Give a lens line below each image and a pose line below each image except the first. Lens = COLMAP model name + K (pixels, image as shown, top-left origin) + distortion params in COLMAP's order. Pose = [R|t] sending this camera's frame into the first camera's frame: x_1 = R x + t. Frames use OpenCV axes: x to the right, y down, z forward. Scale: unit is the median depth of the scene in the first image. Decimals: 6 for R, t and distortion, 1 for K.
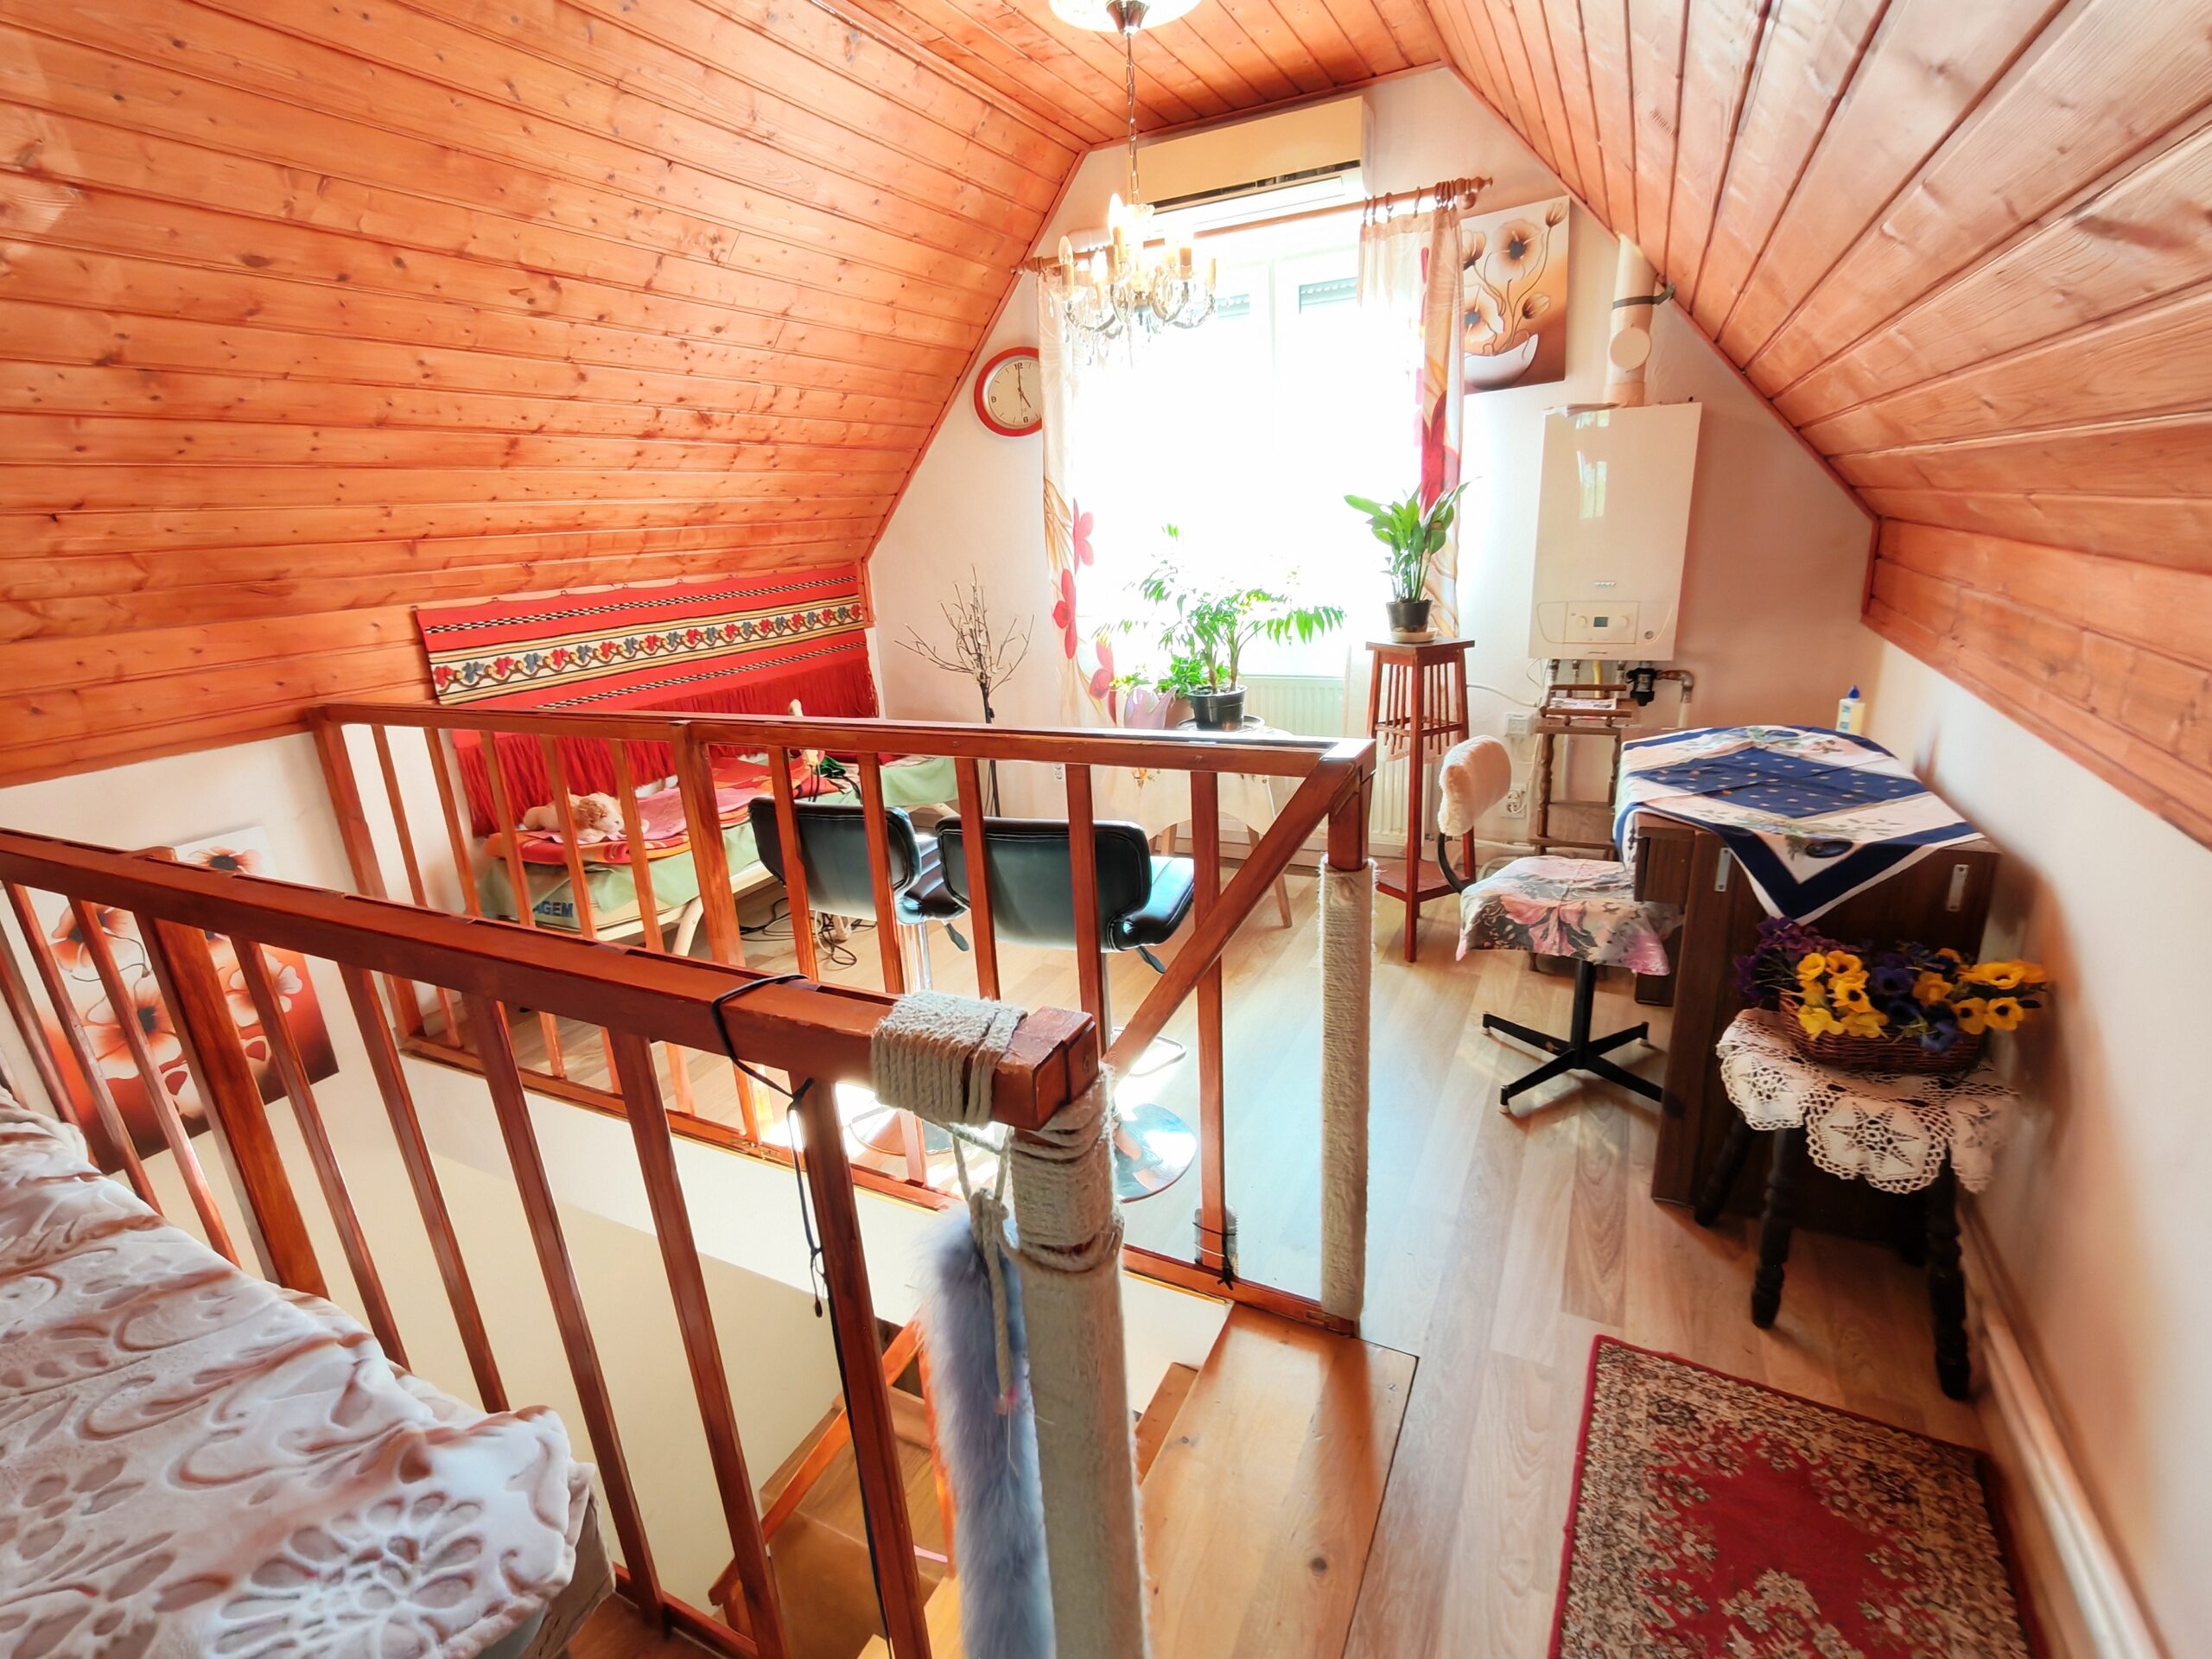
lens RADIAL K [[1009.6, 0, 1094.2], [0, 1009.6, 832.8], [0, 0, 1]] dist [-0.003250, 0.001880]
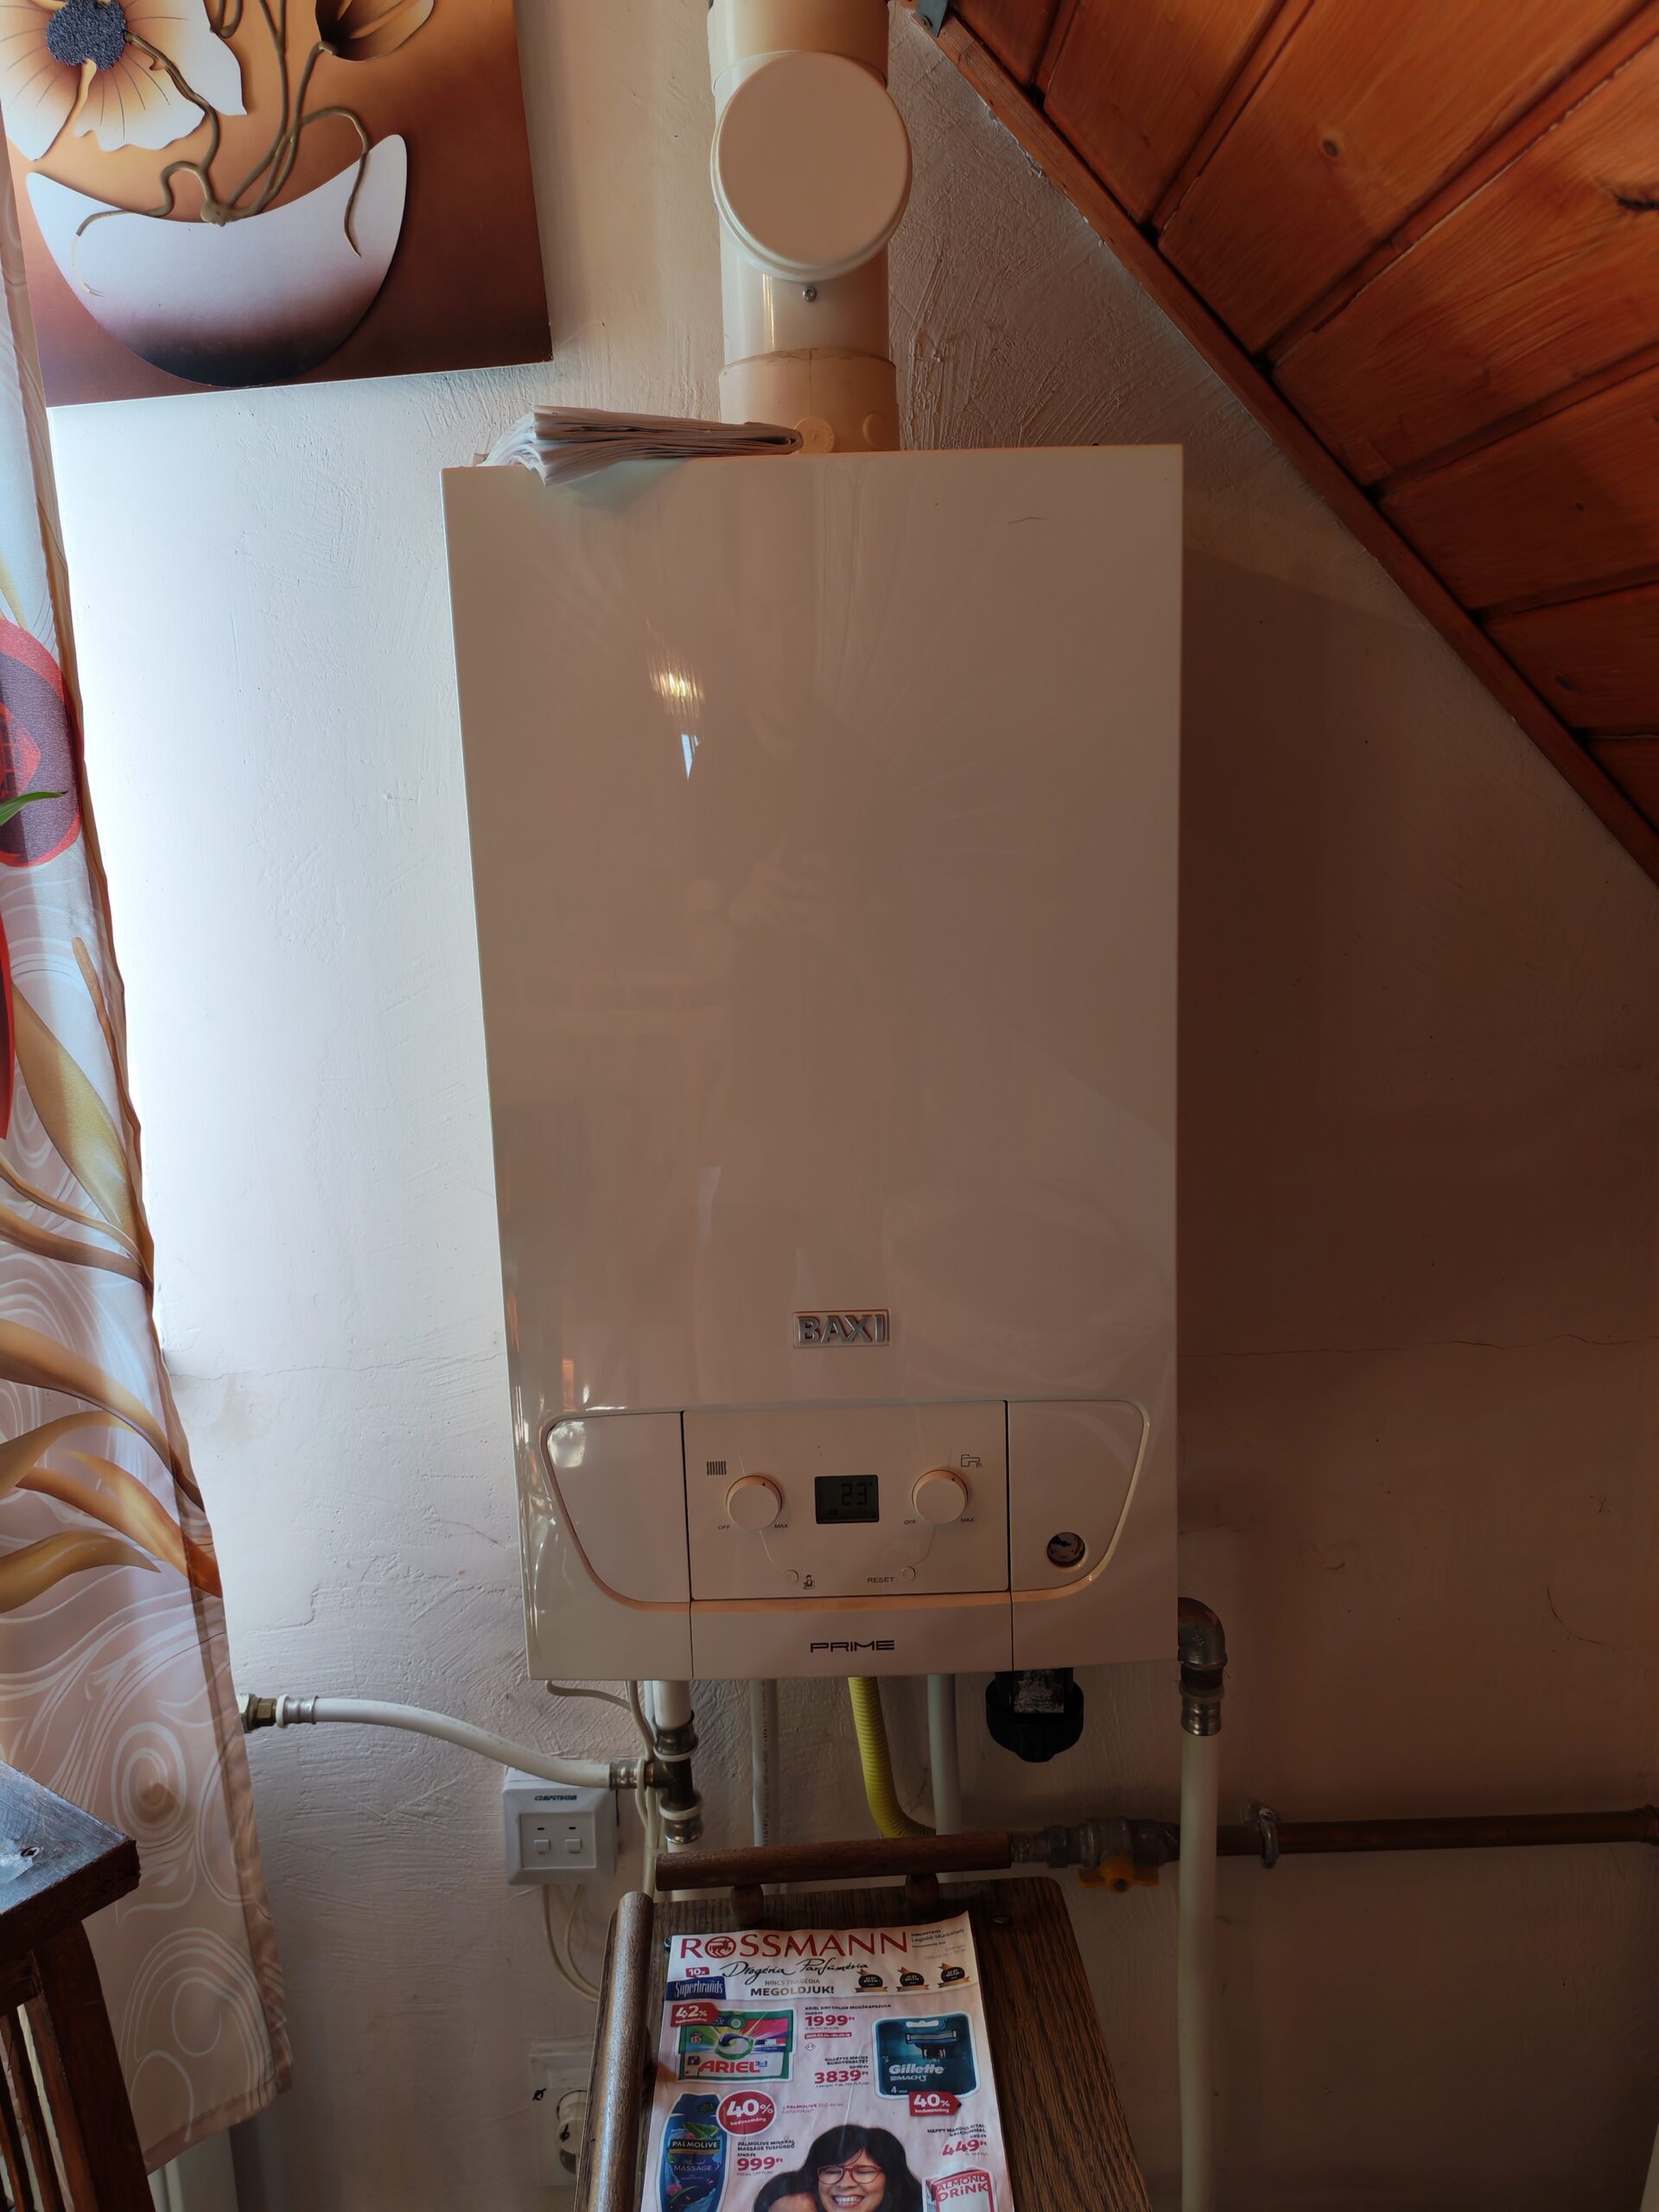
lens RADIAL K [[1666.1, 0, 830.8], [0, 1666.1, 1115.0], [0, 0, 1]] dist [0.086597, -0.108651]
pose [[0.886703, -0.056351, 0.458892, 0.349343], [0.127838, 0.983731, -0.126217, -0.240001], [-0.444314, 0.170581, 0.879481, 0.692207]]
